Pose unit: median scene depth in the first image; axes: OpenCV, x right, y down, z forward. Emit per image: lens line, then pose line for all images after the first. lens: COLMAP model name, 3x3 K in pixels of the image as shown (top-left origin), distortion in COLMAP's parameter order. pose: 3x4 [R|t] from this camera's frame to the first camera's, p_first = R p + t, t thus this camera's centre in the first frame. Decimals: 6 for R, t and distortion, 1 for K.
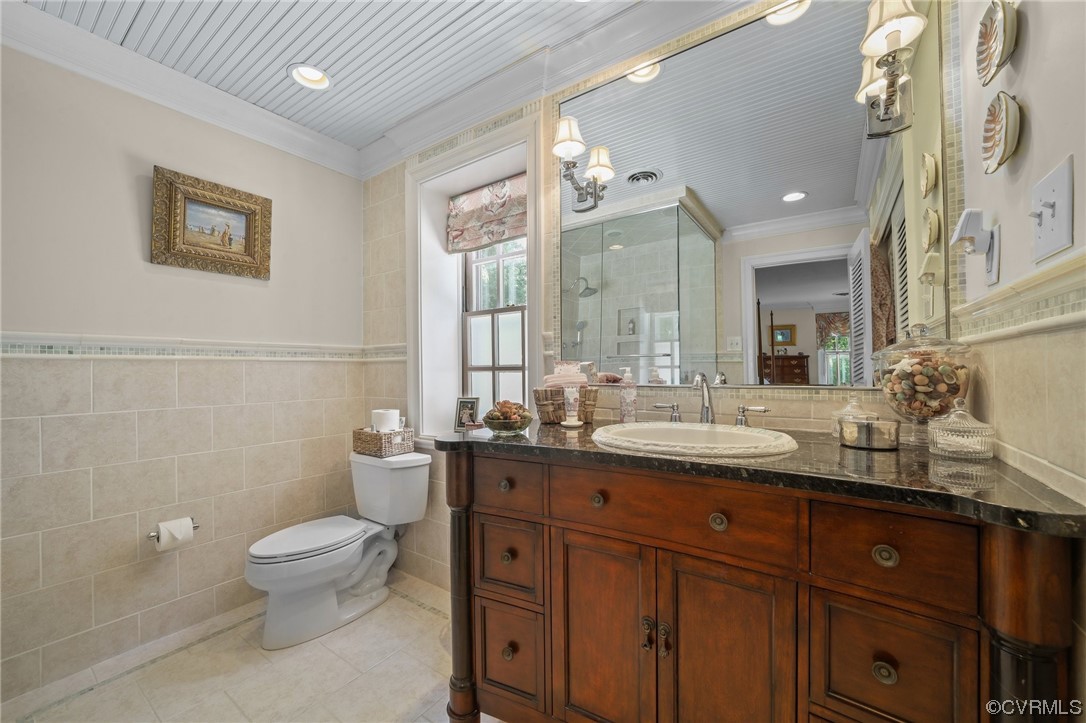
lens RADIAL K [[419.9, 0, 548.6], [0, 419.9, 364.7], [0, 0, 1]] dist [-0.034565, 0.007374]
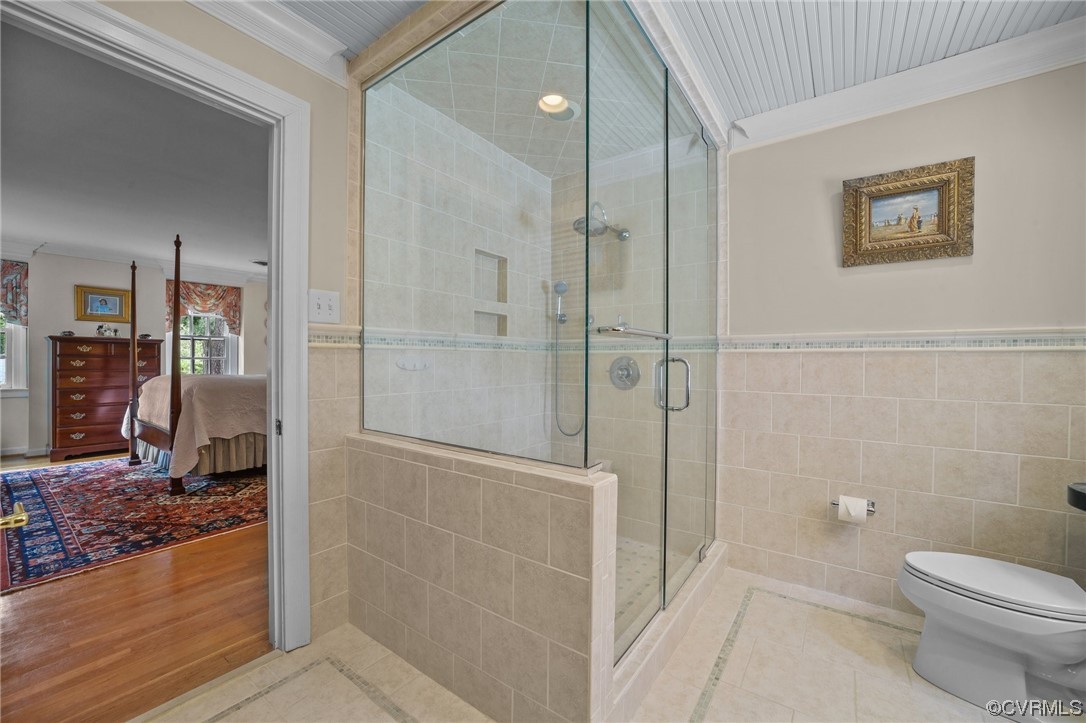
lens RADIAL K [[419.9, 0, 548.6], [0, 419.9, 364.7], [0, 0, 1]] dist [-0.034565, 0.007374]
pose [[-0.015108, 0.016479, -0.999750, 0.185034], [0.002417, 0.999862, 0.016444, 0.001984], [0.999883, -0.002168, -0.015146, 0.180097]]
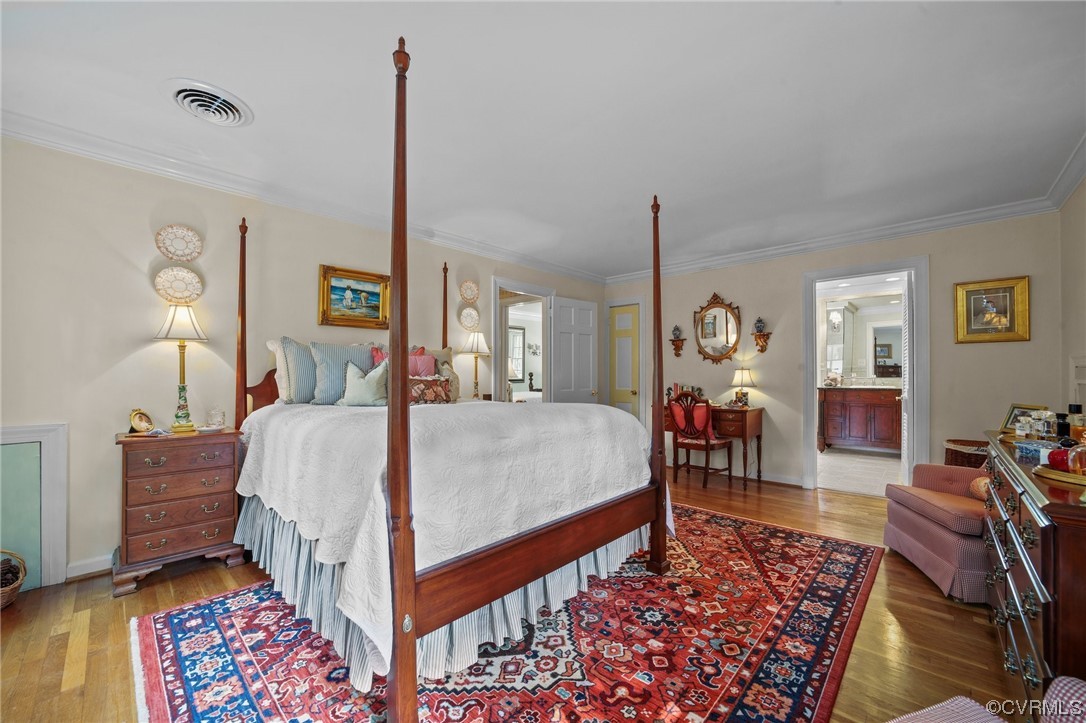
lens RADIAL K [[423.4, 0, 544.6], [0, 423.4, 370.7], [0, 0, 1]] dist [-0.035274, 0.007297]
pose [[0.987979, 0.006154, -0.154464, -1.441311], [-0.005476, 0.999973, 0.004813, -0.010590], [0.154489, -0.003909, 0.987987, -2.344643]]
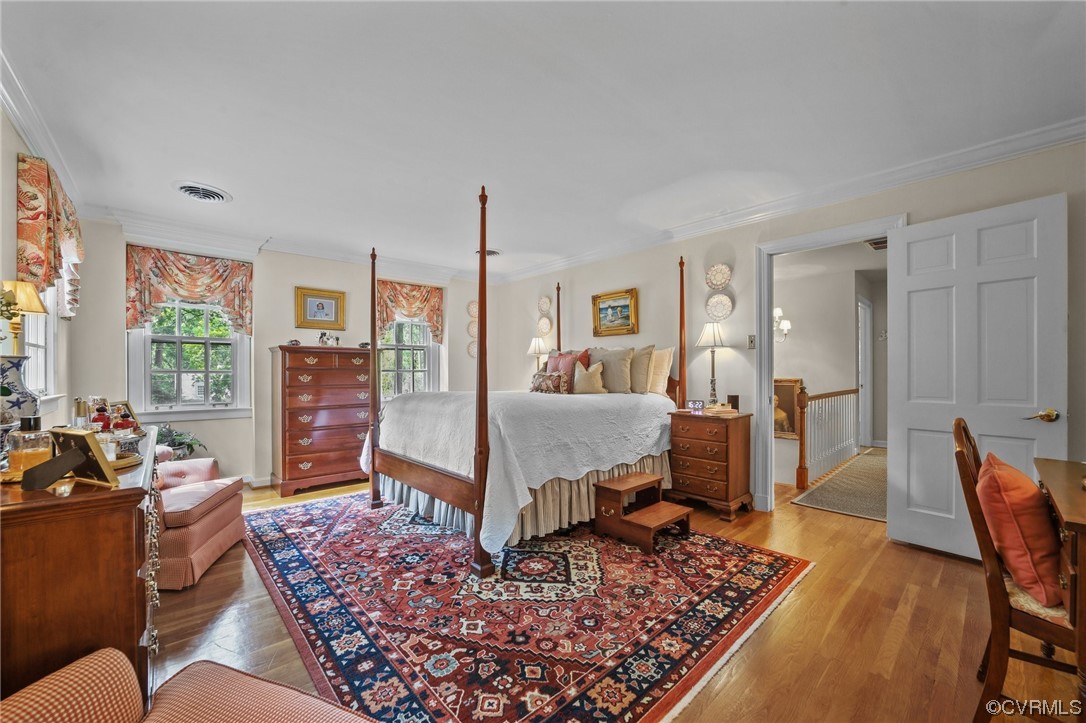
lens RADIAL K [[423.4, 0, 544.6], [0, 423.4, 370.7], [0, 0, 1]] dist [-0.035274, 0.007297]
pose [[-0.221567, 0.006968, -0.975120, -0.331316], [0.014821, 0.999883, 0.003777, -0.000311], [0.975033, -0.013616, -0.221644, -0.846209]]
